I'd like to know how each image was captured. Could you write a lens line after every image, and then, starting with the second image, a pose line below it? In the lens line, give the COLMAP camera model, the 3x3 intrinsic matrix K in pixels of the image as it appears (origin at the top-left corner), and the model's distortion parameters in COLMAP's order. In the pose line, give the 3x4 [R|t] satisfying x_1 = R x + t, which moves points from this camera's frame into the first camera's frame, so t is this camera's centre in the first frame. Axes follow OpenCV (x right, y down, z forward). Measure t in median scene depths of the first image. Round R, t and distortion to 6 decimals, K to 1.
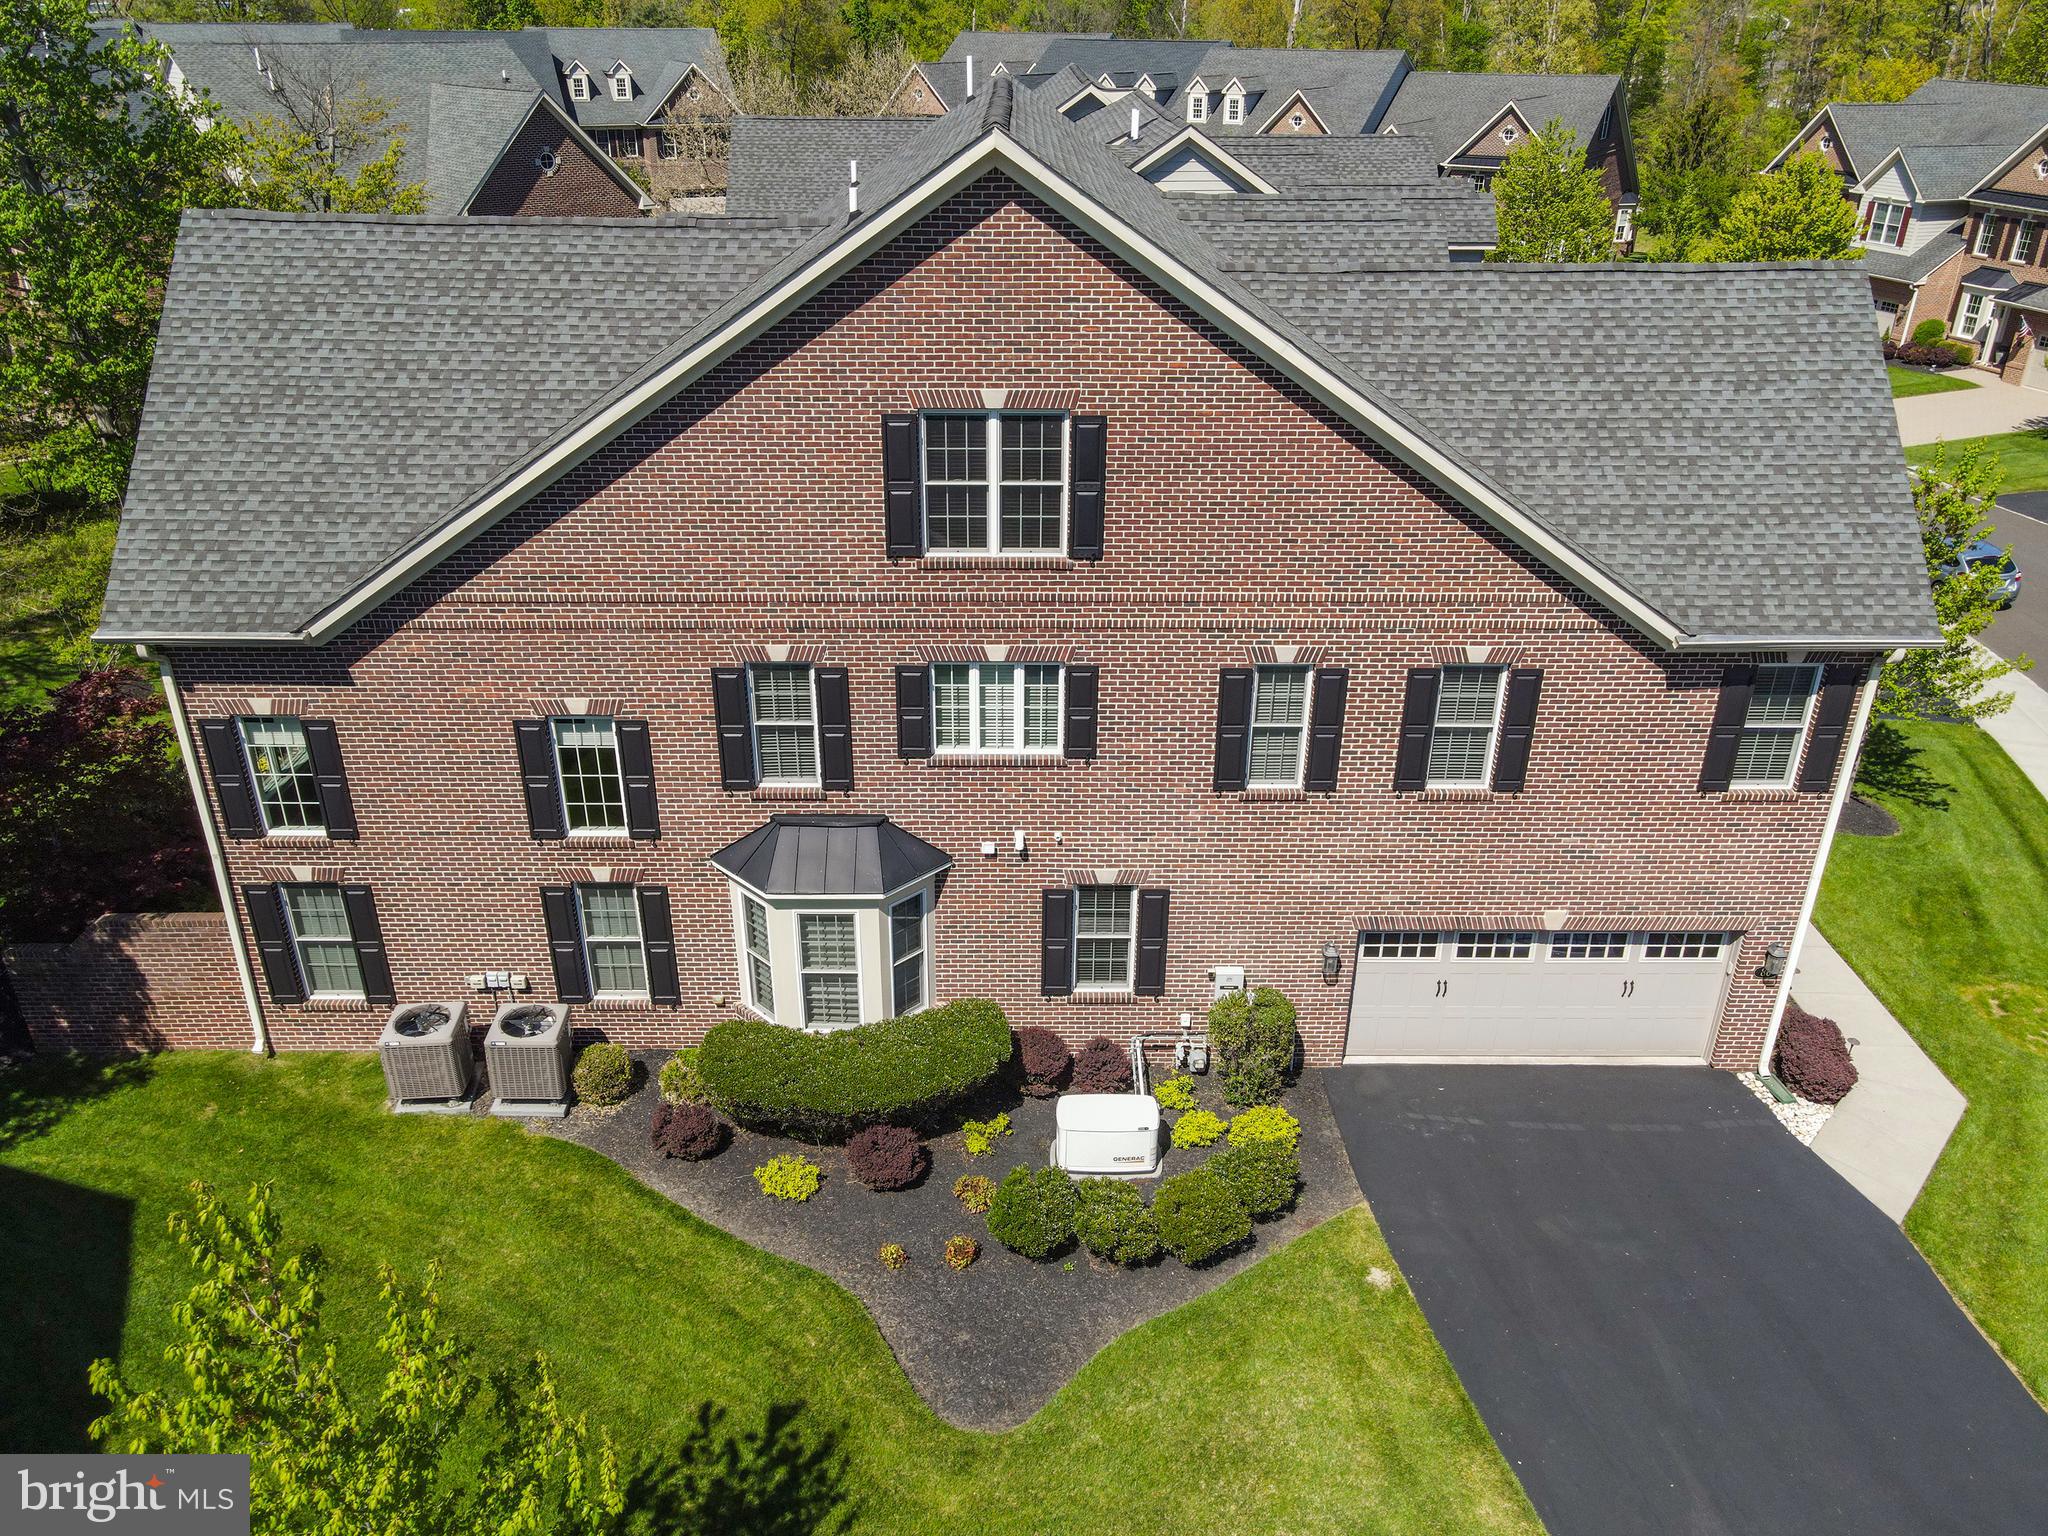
lens RADIAL K [[1501.8, 0, 1027.3], [0, 1501.8, 763.0], [0, 0, 1]] dist [0.001160, 0.029731]
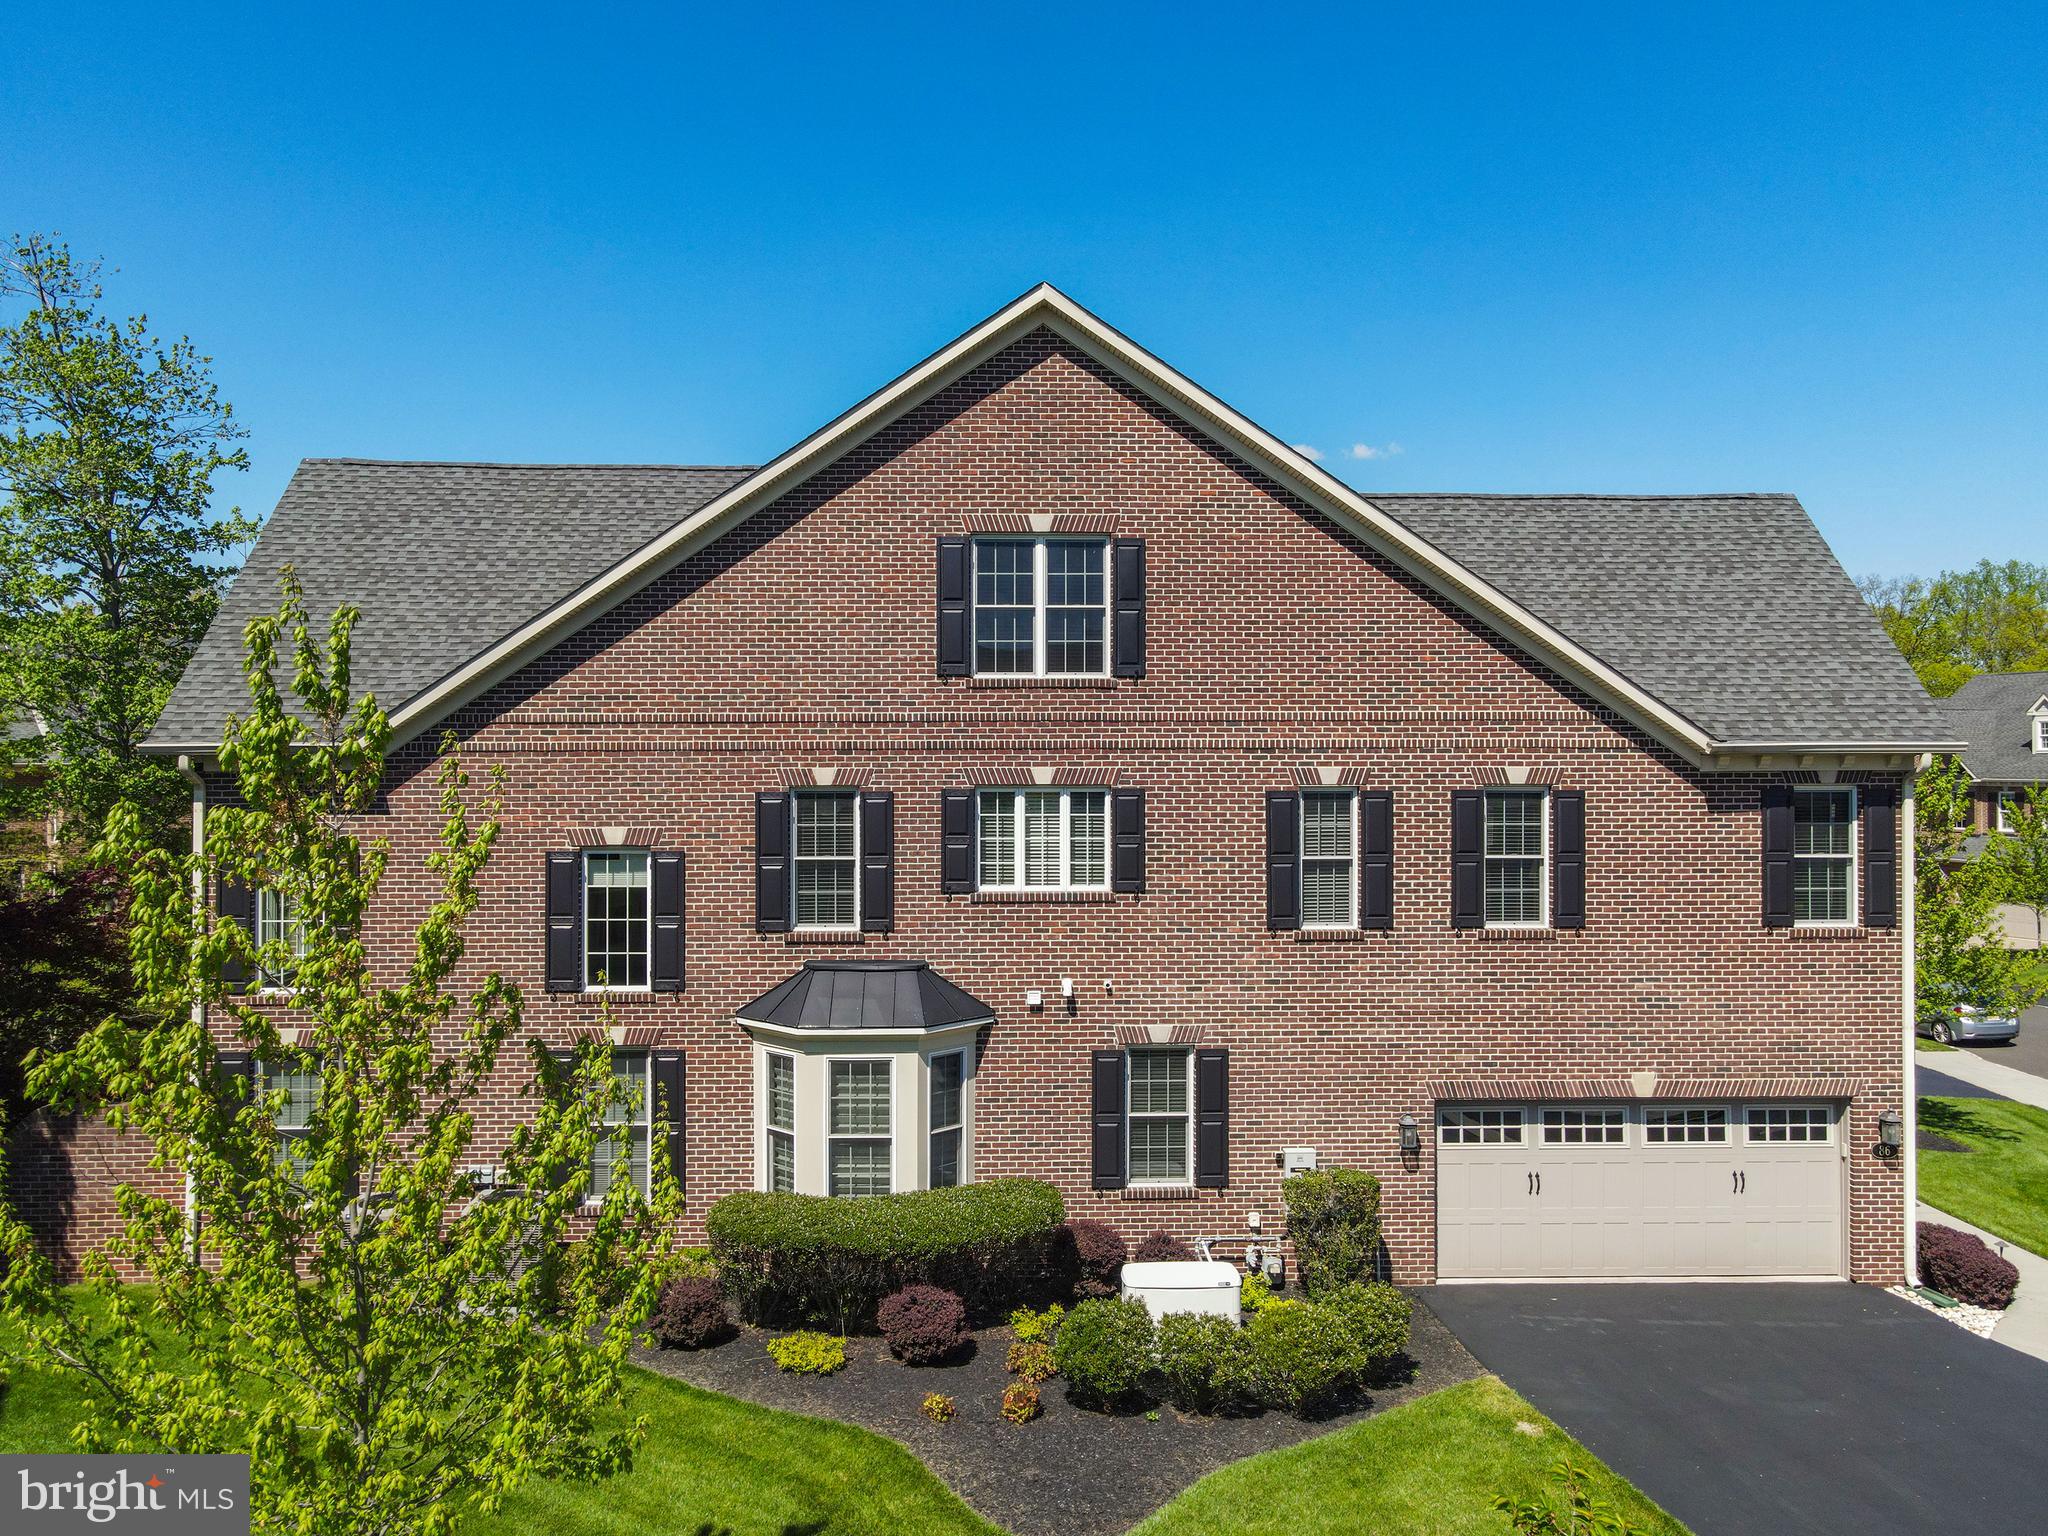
lens RADIAL K [[1501.8, 0, 1027.3], [0, 1501.8, 763.0], [0, 0, 1]] dist [0.001160, 0.029731]
pose [[0.999523, -0.007197, 0.030036, -0.059213], [0.020008, 0.891711, -0.452163, 0.361934], [-0.023529, 0.452548, 0.891429, 0.098190]]
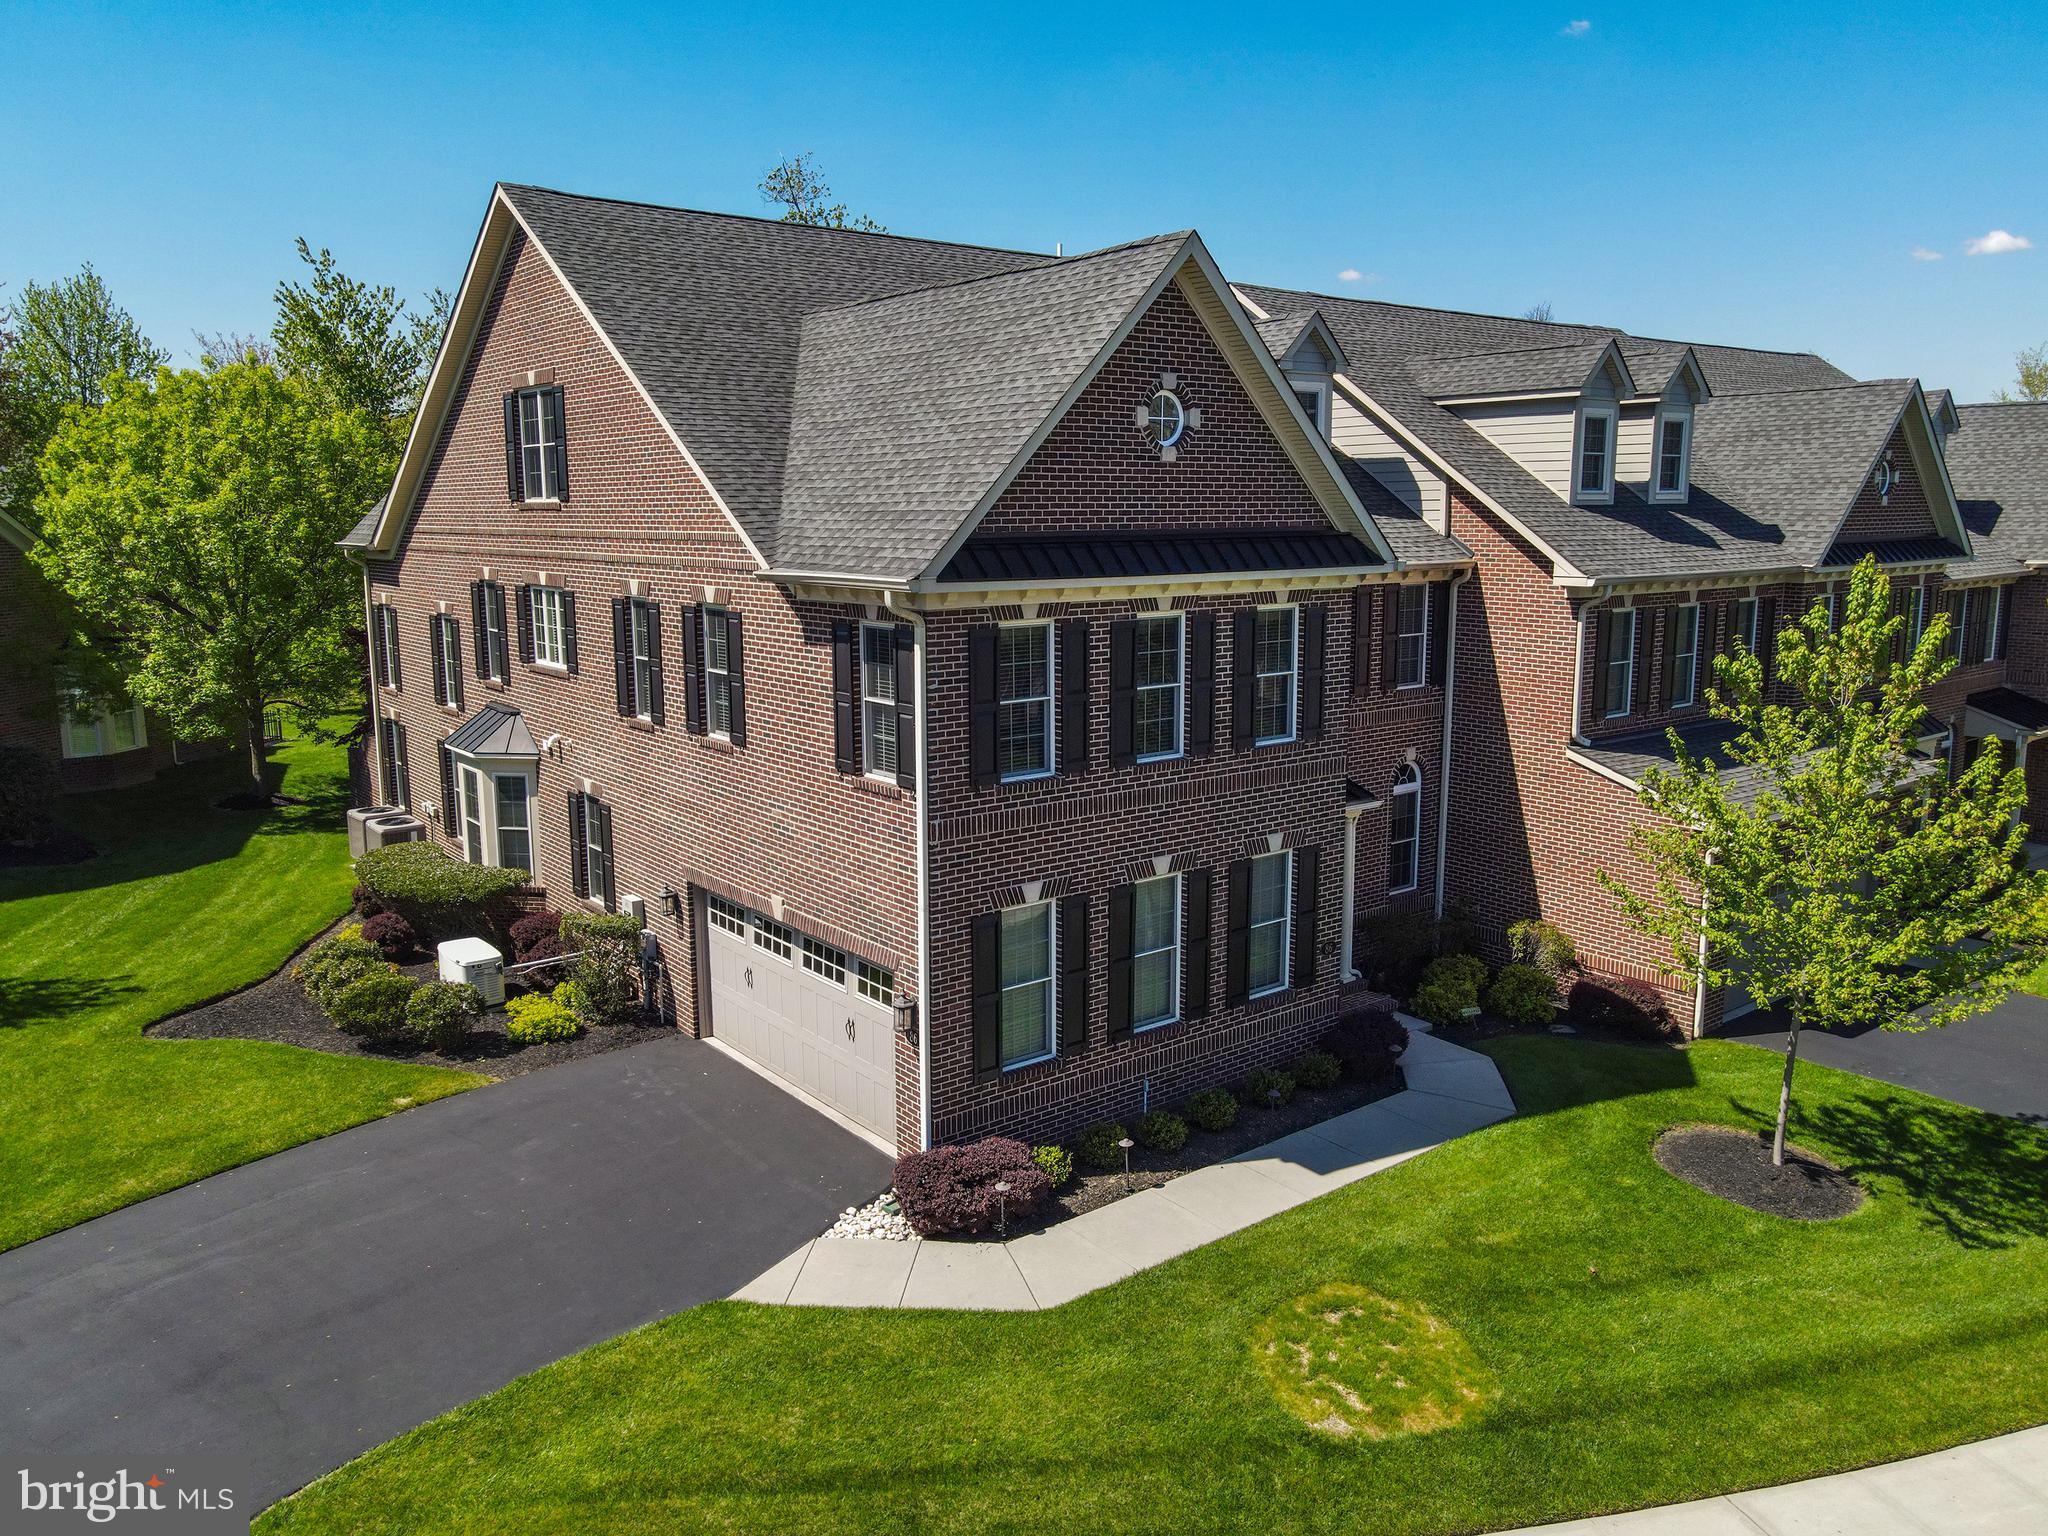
lens RADIAL K [[1501.8, 0, 1027.3], [0, 1501.8, 763.0], [0, 0, 1]] dist [0.001160, 0.029731]
pose [[0.608046, 0.125711, -0.783886, 1.243038], [-0.350776, 0.928318, -0.123217, 0.087120], [0.712205, 0.349890, 0.608556, 0.543606]]
